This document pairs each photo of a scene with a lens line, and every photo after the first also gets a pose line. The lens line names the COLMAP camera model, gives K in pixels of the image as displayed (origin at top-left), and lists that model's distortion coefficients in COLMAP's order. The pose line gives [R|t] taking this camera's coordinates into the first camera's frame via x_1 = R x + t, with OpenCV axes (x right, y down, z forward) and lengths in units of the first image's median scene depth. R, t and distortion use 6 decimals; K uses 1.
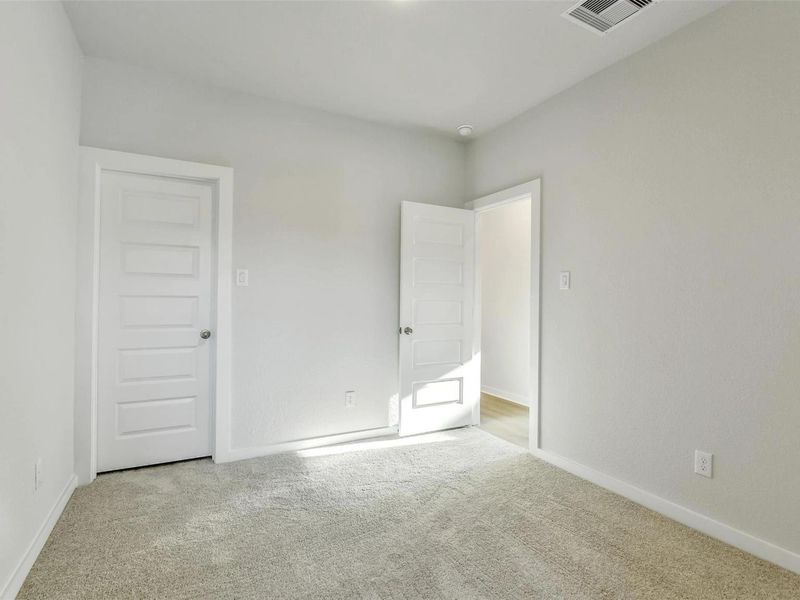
lens RADIAL K [[389.6, 0, 401.0], [0, 389.6, 297.0], [0, 0, 1]] dist [0.001523, -0.011913]
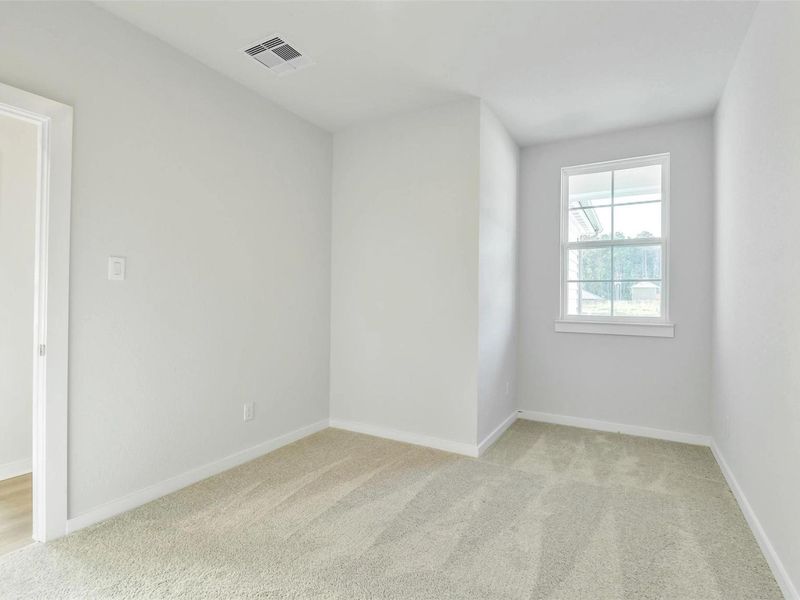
lens RADIAL K [[389.6, 0, 401.0], [0, 389.6, 297.0], [0, 0, 1]] dist [0.001523, -0.011913]
pose [[-0.494445, -0.014223, 0.869092, -0.509774], [-0.019325, 0.999799, 0.005368, -0.001229], [-0.868994, -0.014141, -0.494621, 0.889076]]
